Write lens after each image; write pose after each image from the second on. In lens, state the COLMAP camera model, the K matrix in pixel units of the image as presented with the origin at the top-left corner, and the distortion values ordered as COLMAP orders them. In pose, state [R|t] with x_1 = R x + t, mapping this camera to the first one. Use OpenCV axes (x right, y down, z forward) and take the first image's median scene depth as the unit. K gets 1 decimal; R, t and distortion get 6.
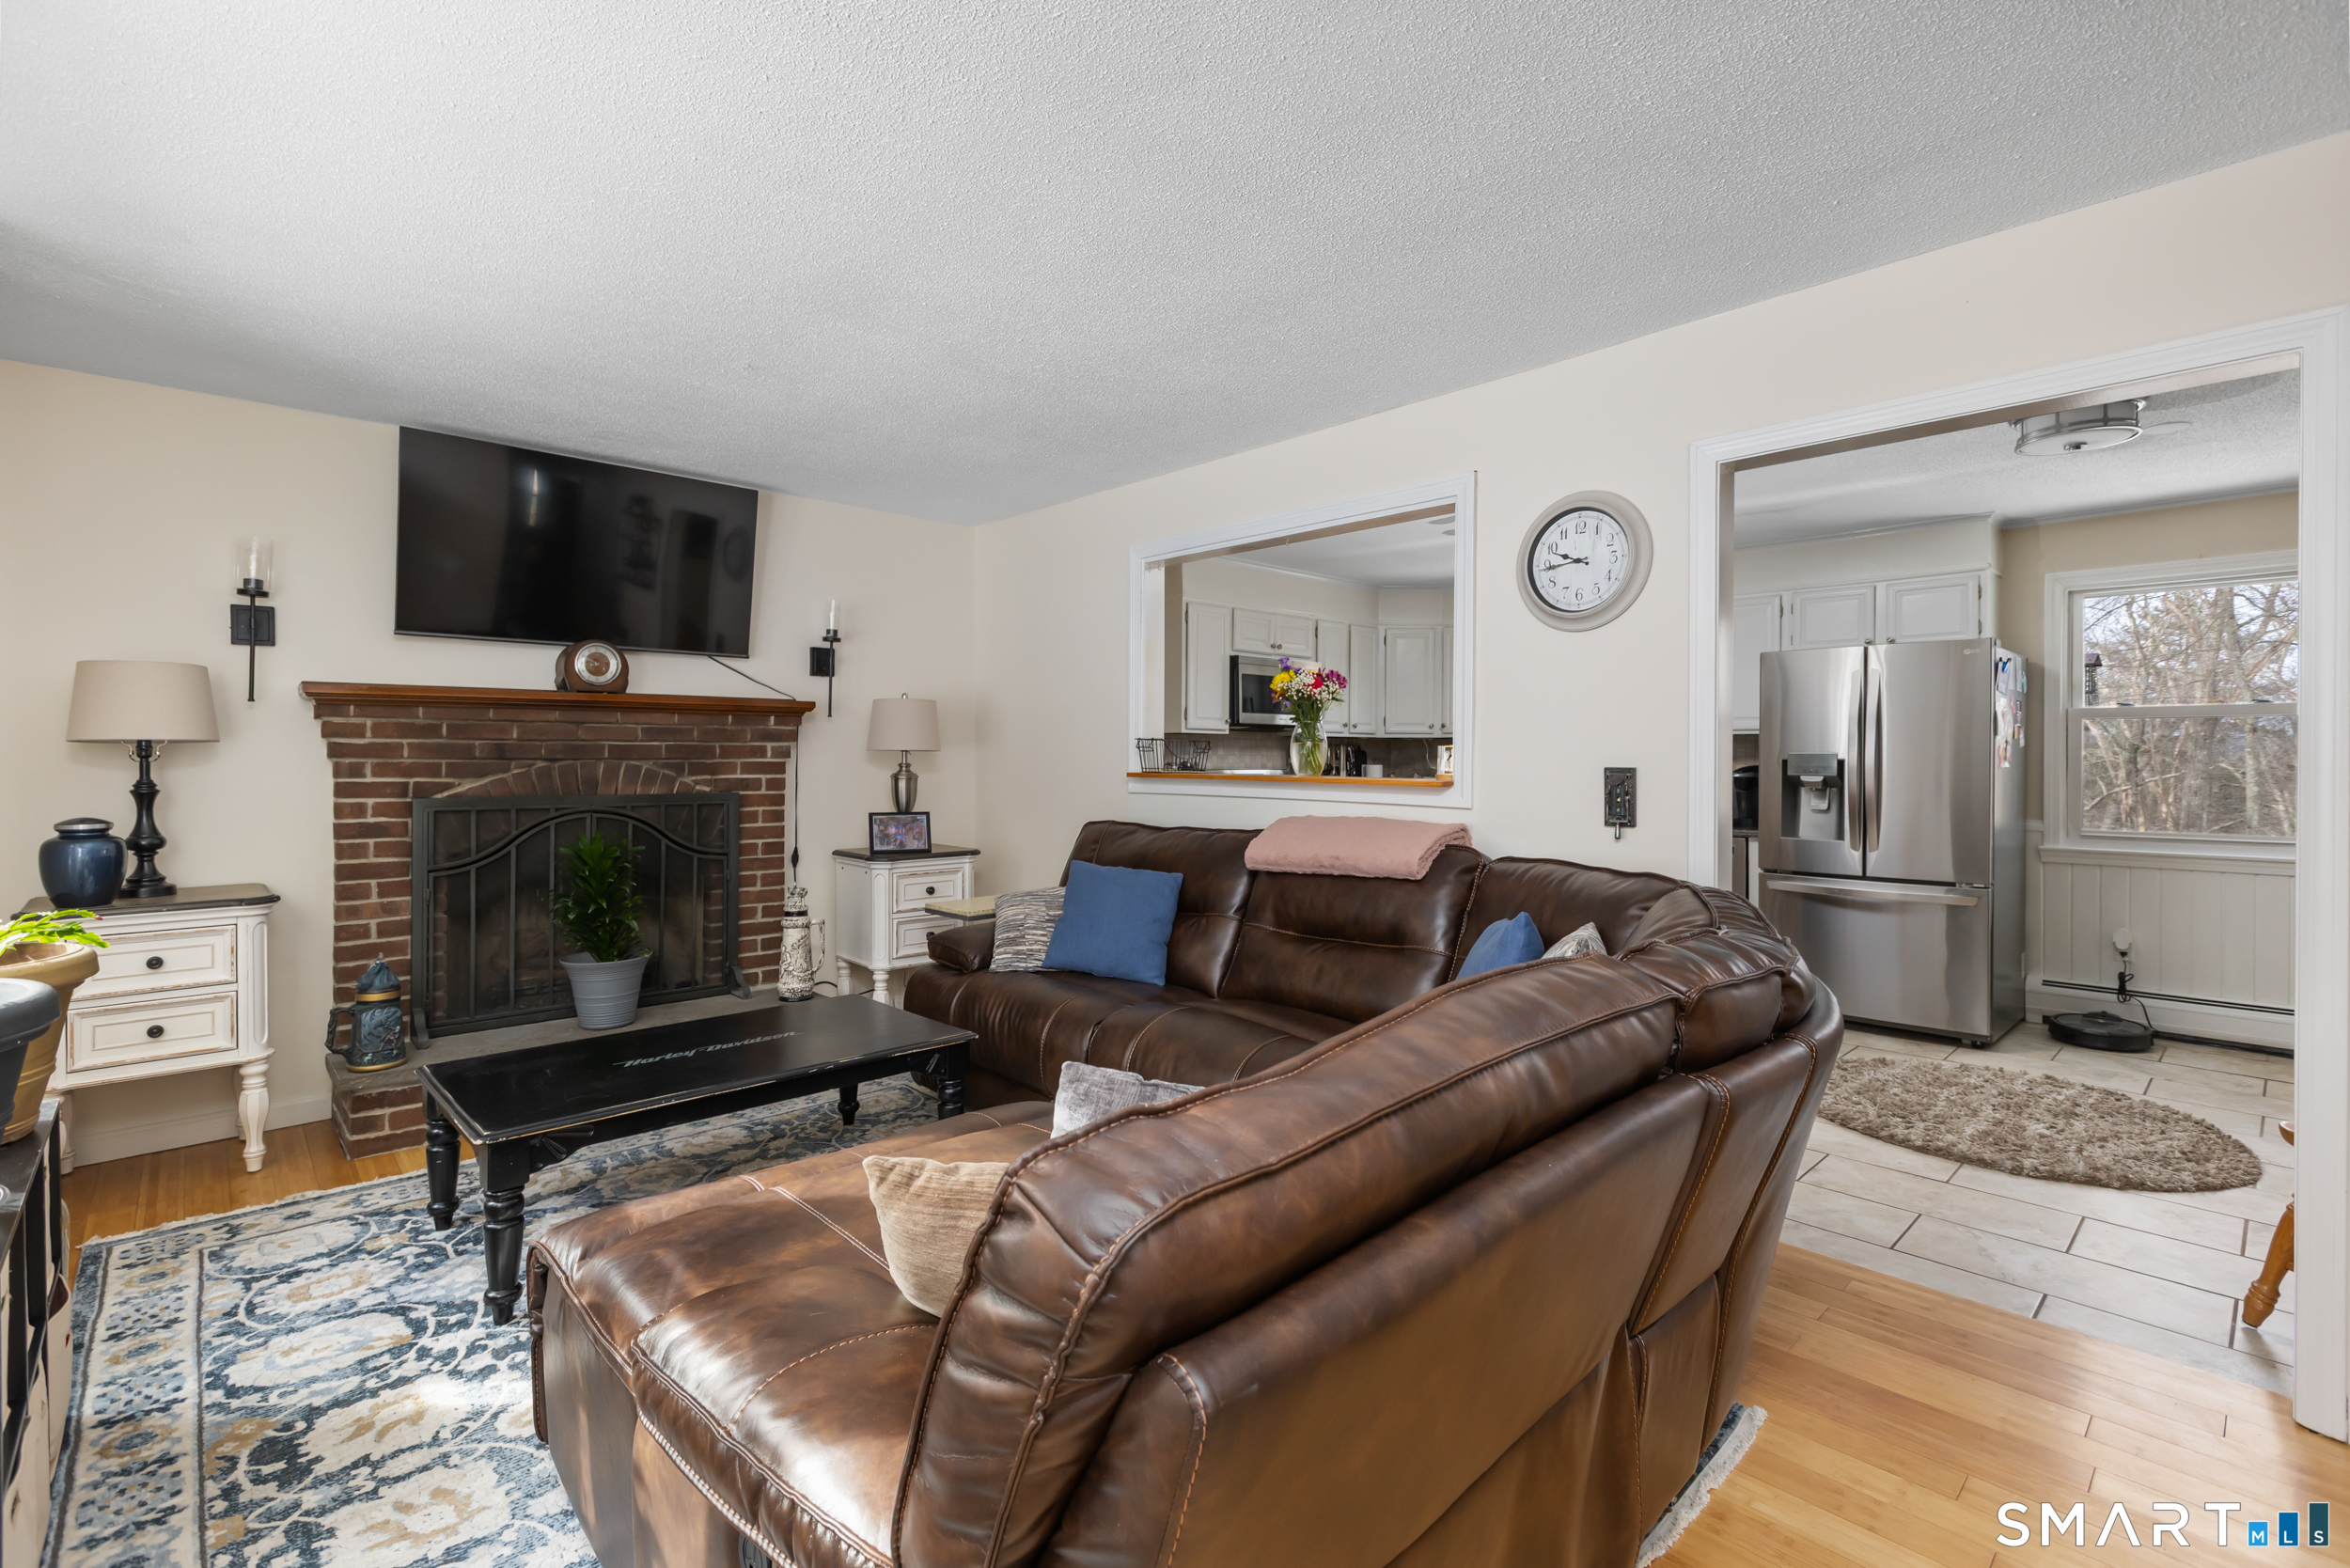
lens RADIAL K [[1047.8, 0, 1172.2], [0, 1047.8, 772.9], [0, 0, 1]] dist [0.001905, 0.000252]
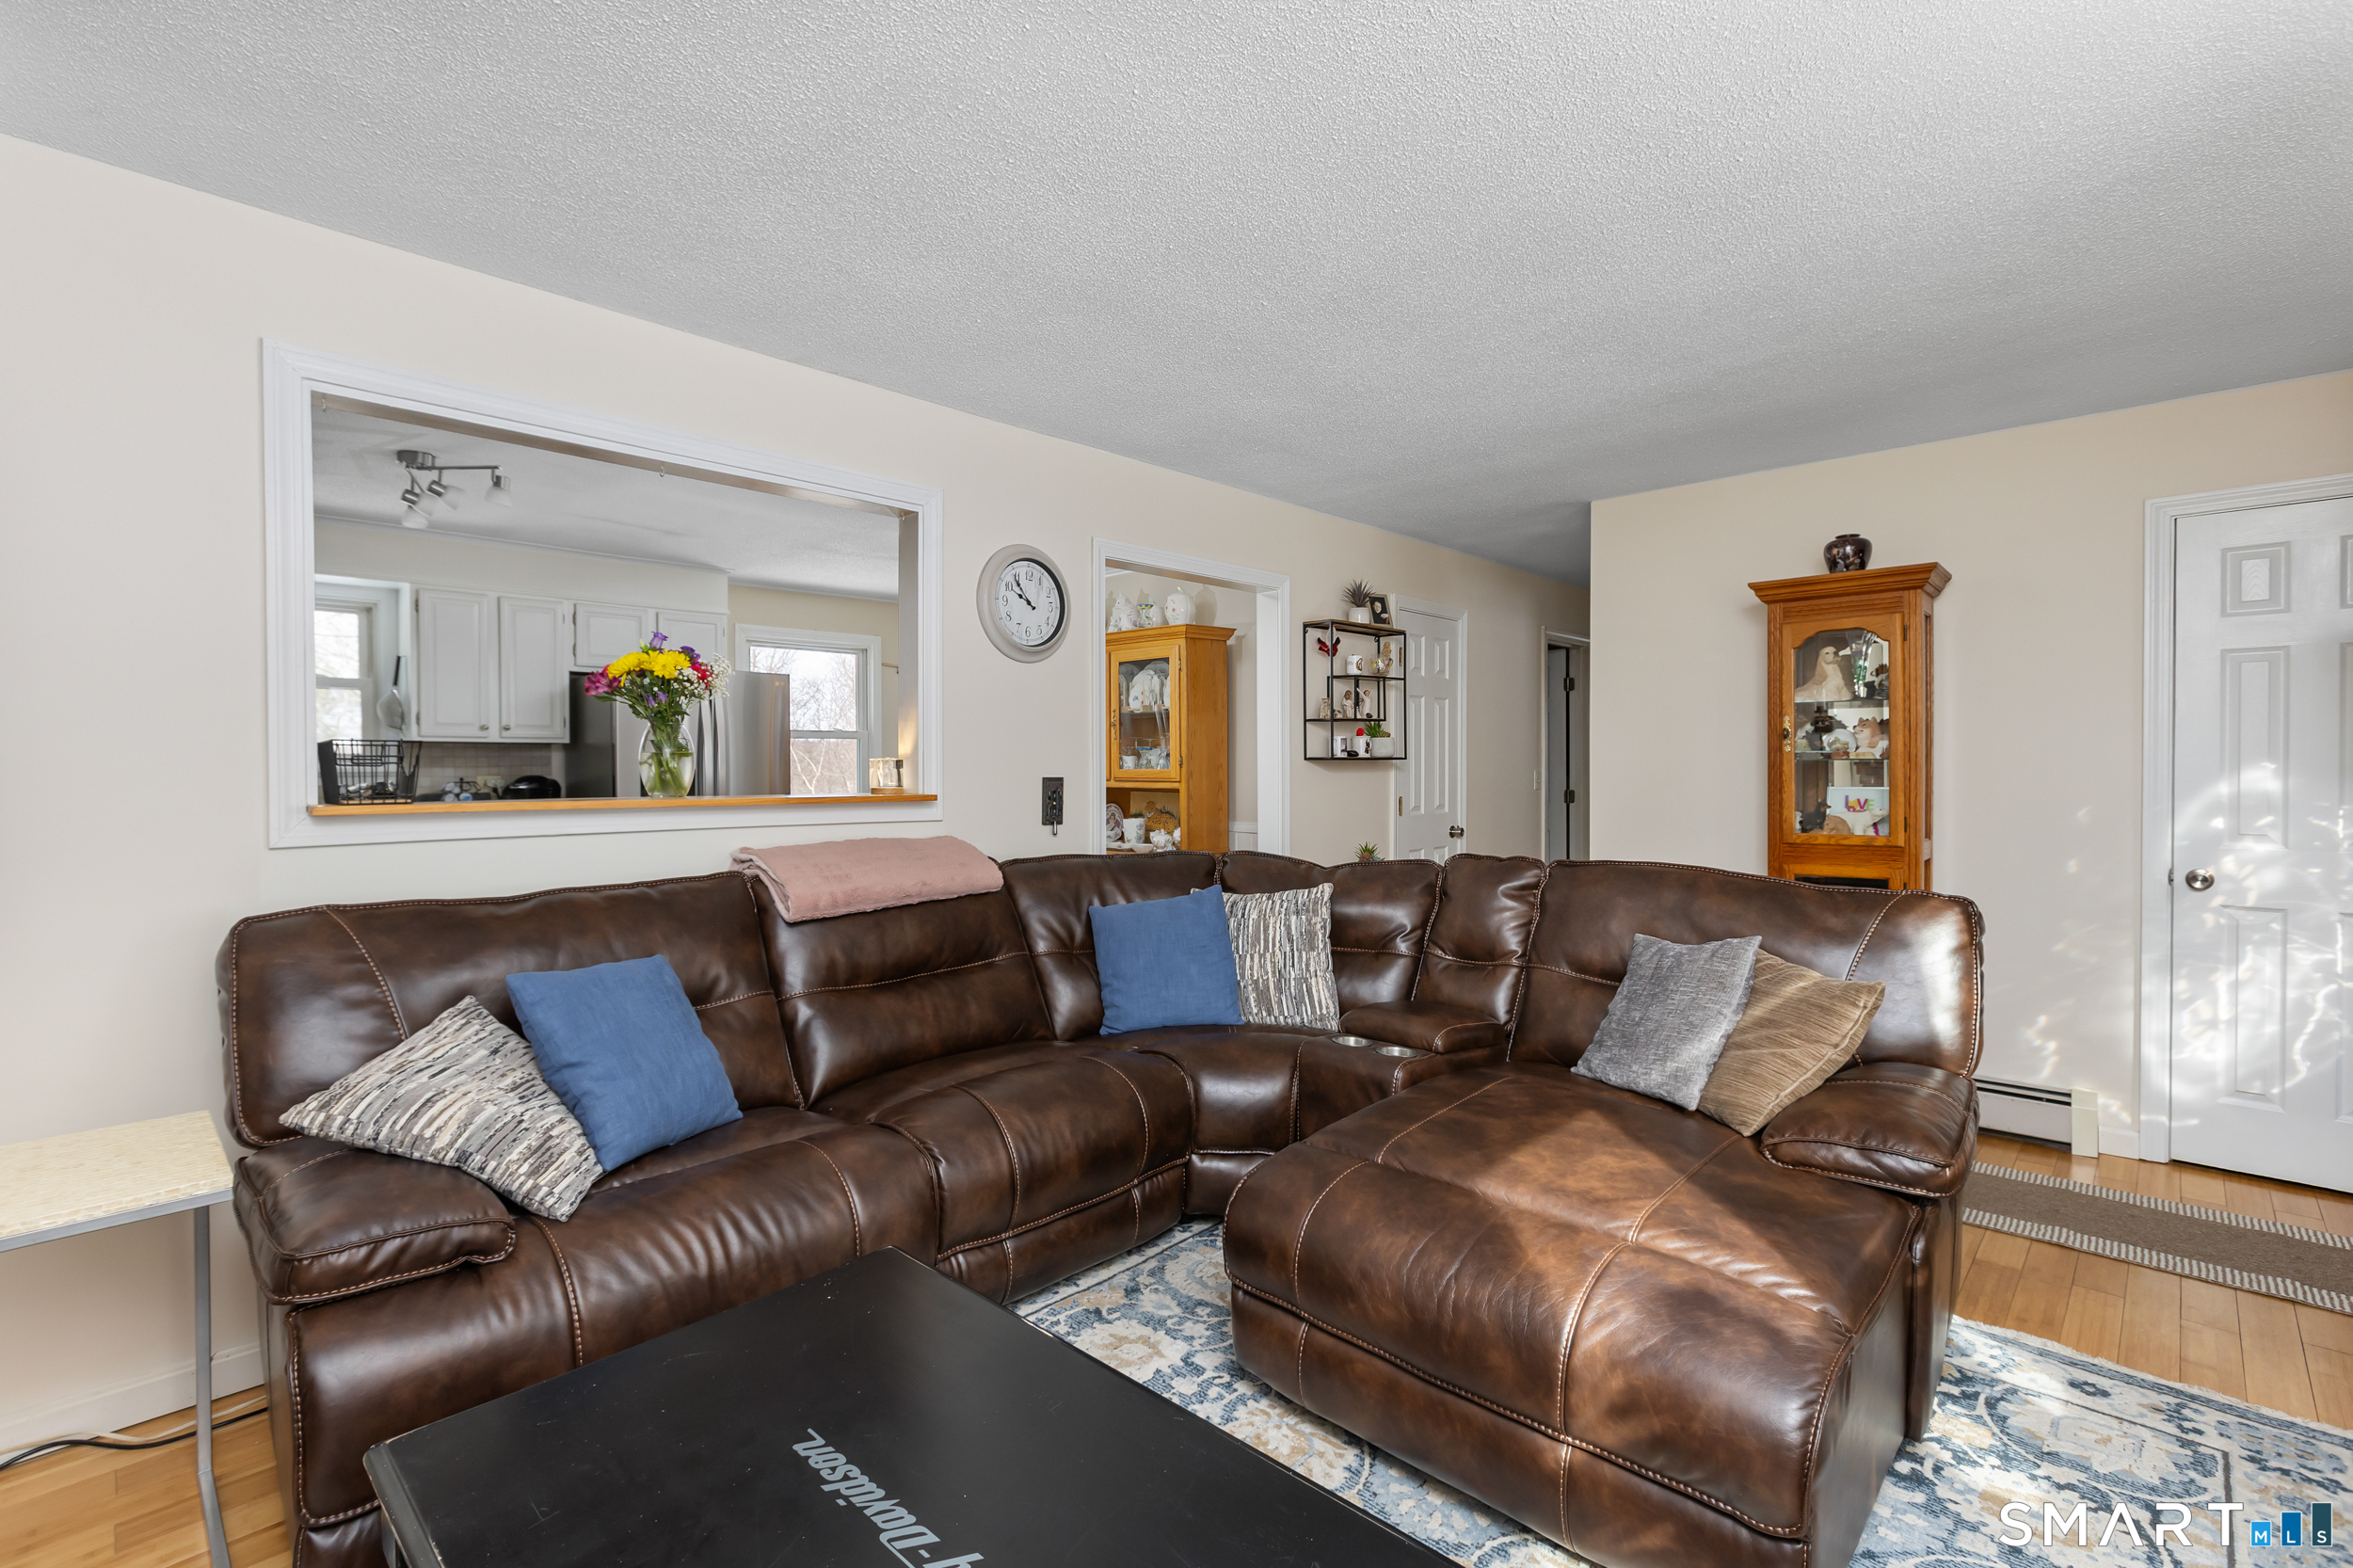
lens RADIAL K [[1066.6, 0, 1171.6], [0, 1066.6, 796.7], [0, 0, 1]] dist [0.000948, 0.000126]
pose [[-0.057694, -0.033541, 0.997771, -0.843749], [0.020380, 0.999188, 0.034767, -0.022759], [-0.998126, 0.022340, -0.056964, 0.925312]]
